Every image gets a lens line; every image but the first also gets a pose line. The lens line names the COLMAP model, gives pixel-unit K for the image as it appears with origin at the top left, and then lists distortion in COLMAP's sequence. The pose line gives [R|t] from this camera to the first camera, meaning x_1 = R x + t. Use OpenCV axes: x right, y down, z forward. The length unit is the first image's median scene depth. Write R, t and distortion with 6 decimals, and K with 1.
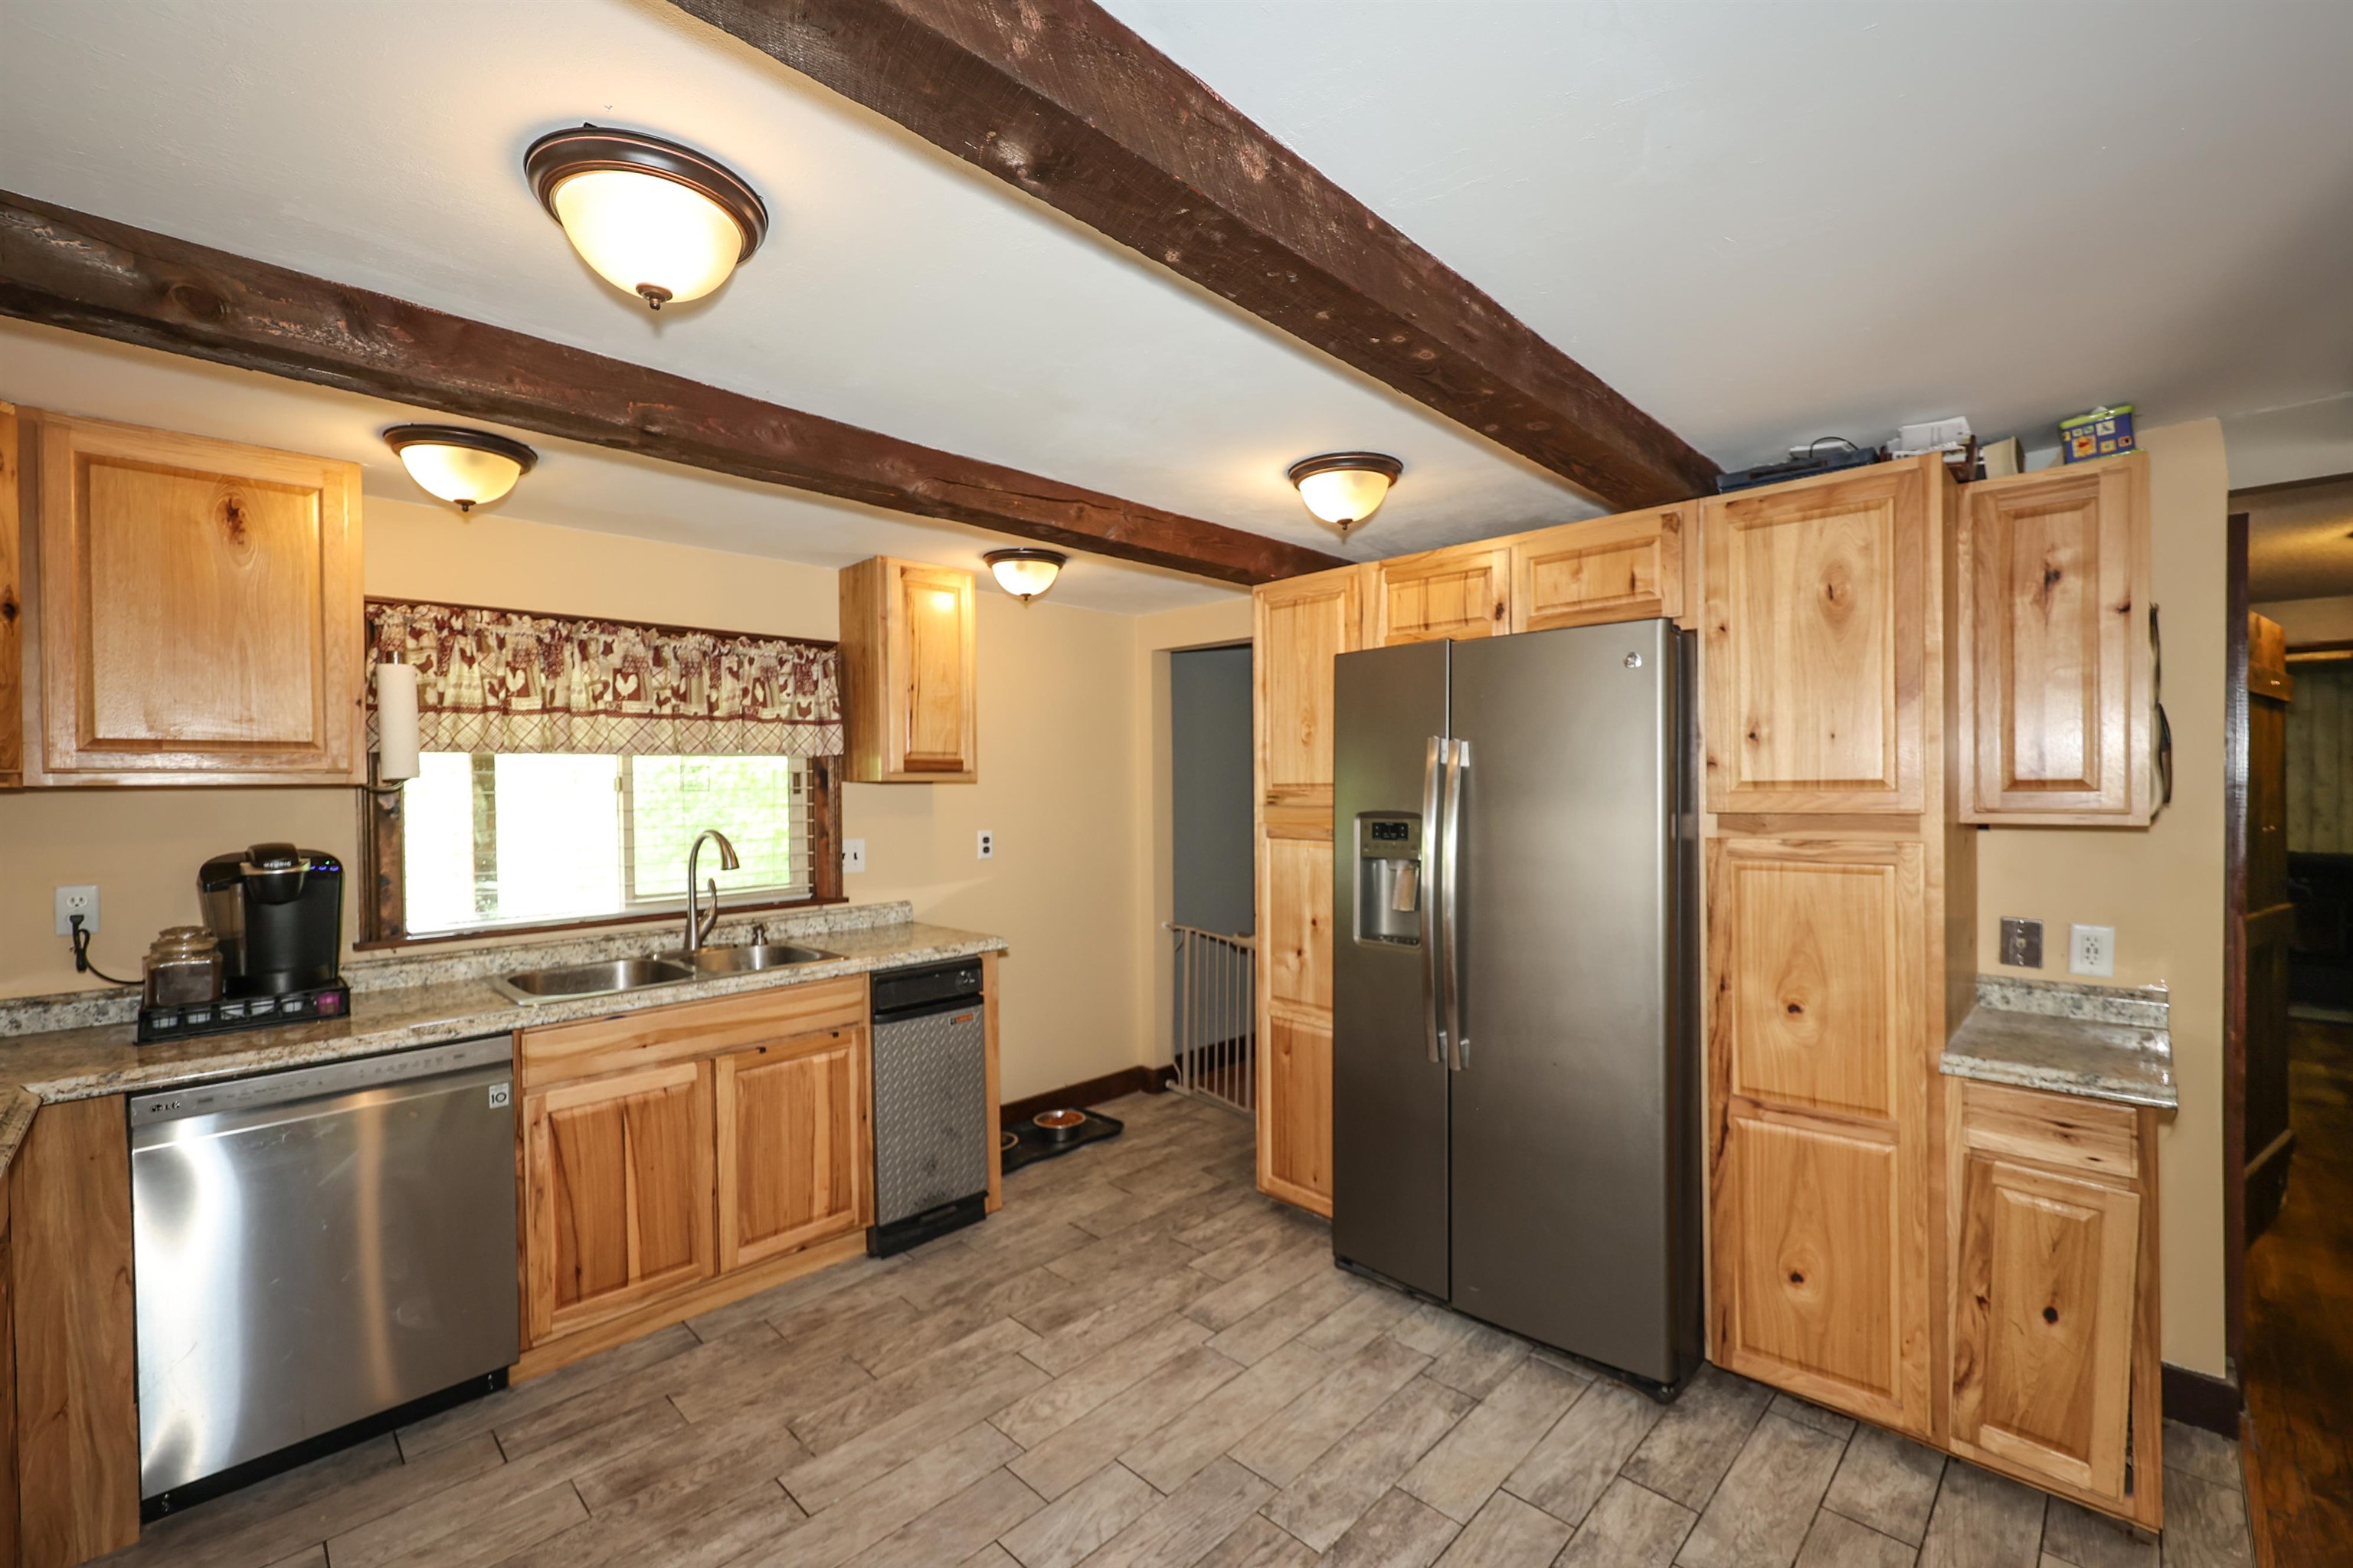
lens RADIAL K [[993.6, 0, 1176.5], [0, 993.6, 784.0], [0, 0, 1]] dist [0.006439, 0.000051]
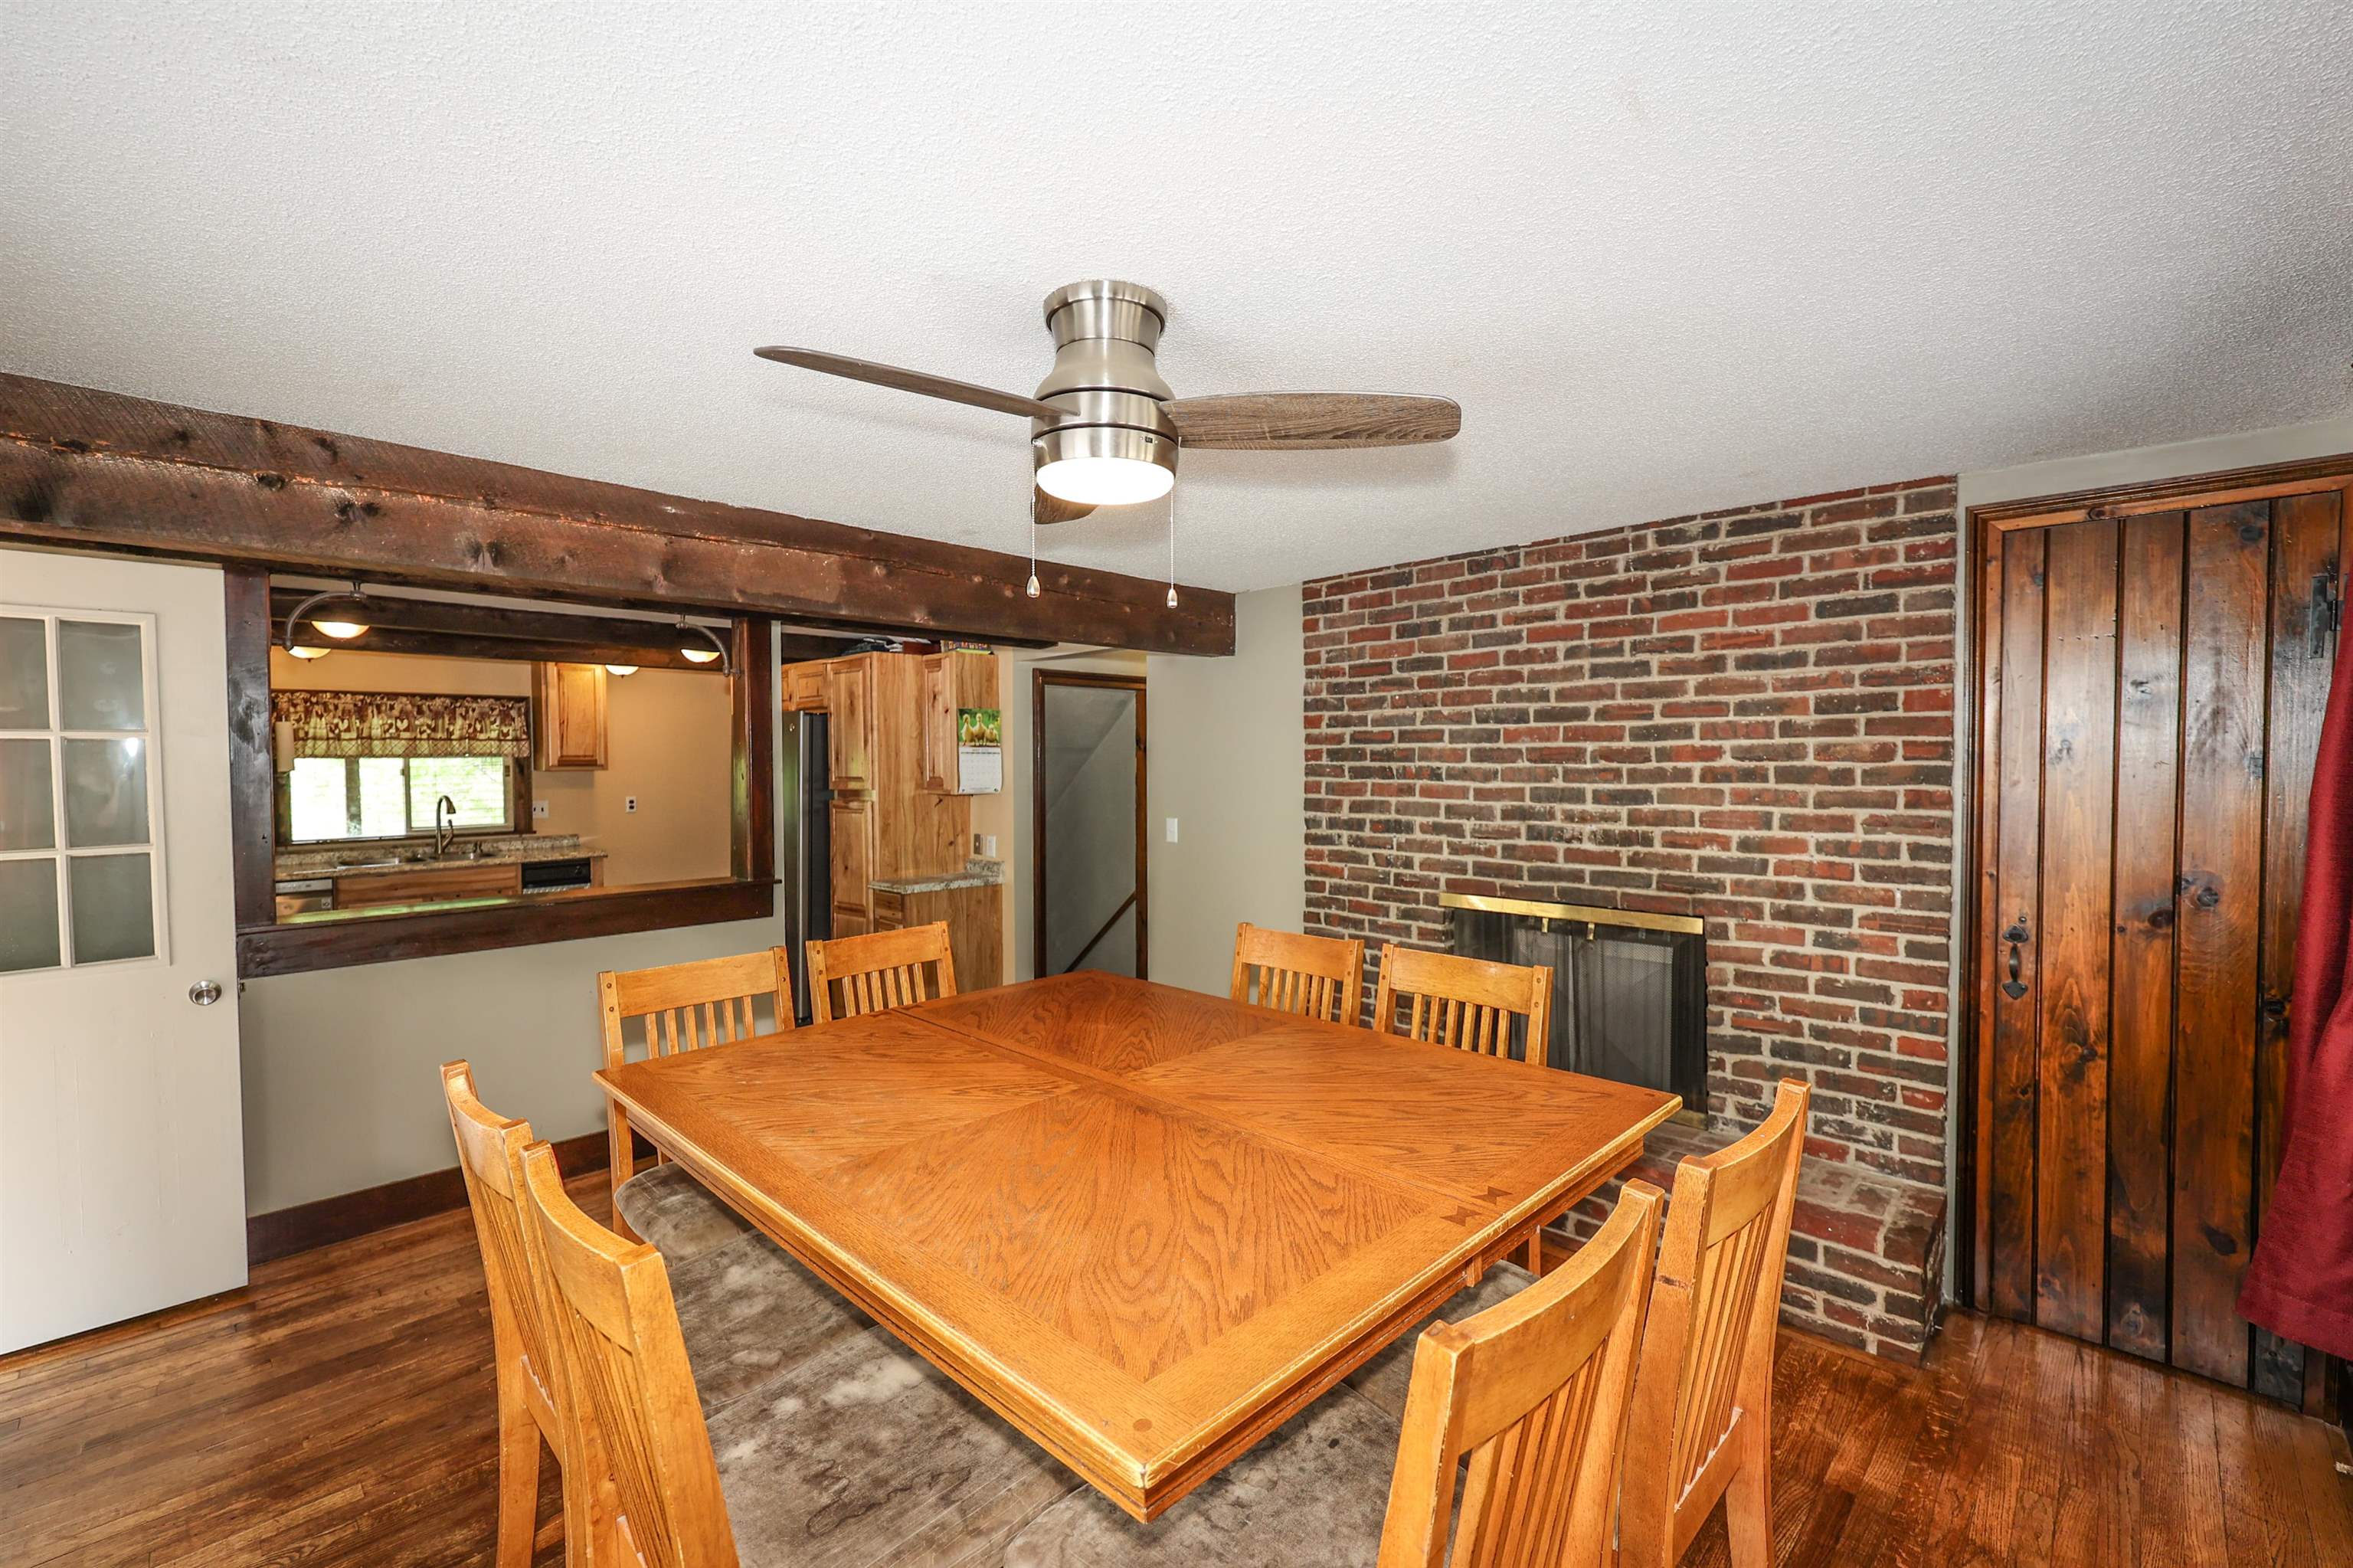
lens RADIAL K [[1006.8, 0, 1176.5], [0, 1006.8, 784.0], [0, 0, 1]] dist [-0.000076, -0.000206]
pose [[0.999968, 0.003844, -0.007045, 1.090386], [-0.003644, 0.999597, 0.028142, -0.041404], [0.007150, -0.028115, 0.999579, -1.100990]]
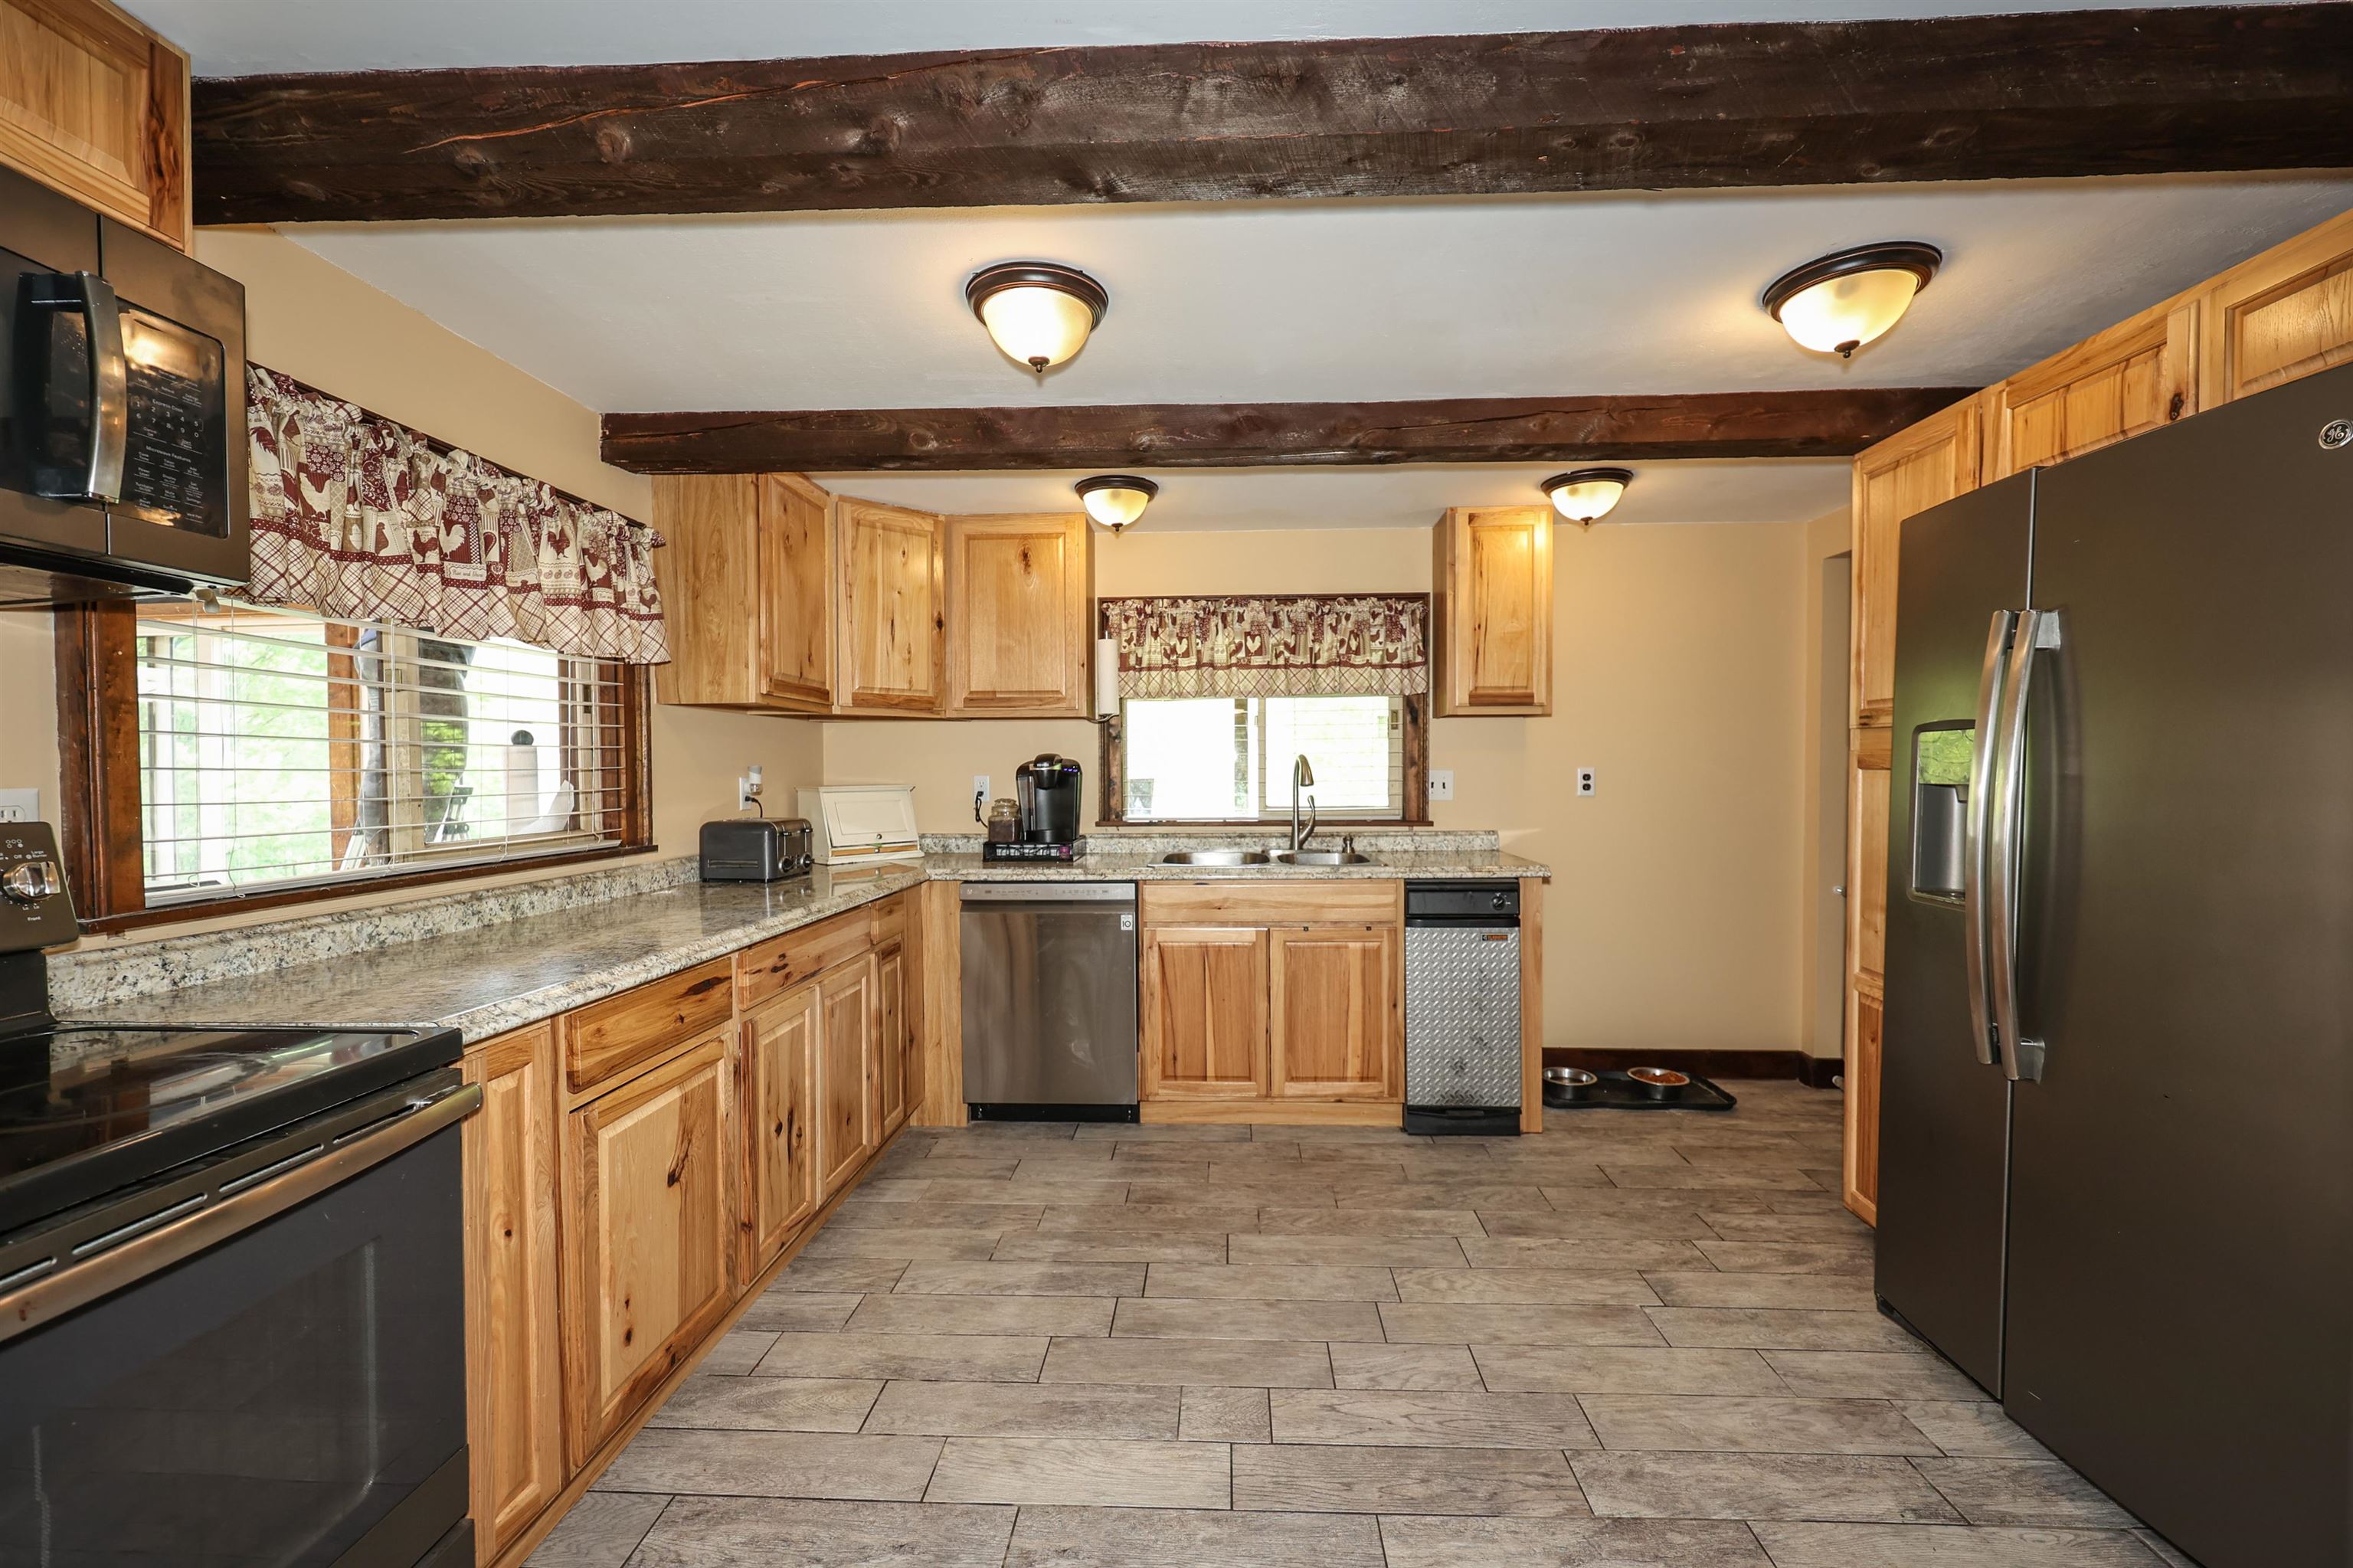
lens RADIAL K [[963.1, 0, 1185.9], [0, 963.1, 777.4], [0, 0, 1]] dist [0.000258, -0.000051]
pose [[0.660118, 0.015845, -0.750995, 0.353016], [-0.004329, 0.999841, 0.017290, 0.056067], [0.751149, -0.008162, 0.660082, 0.095554]]
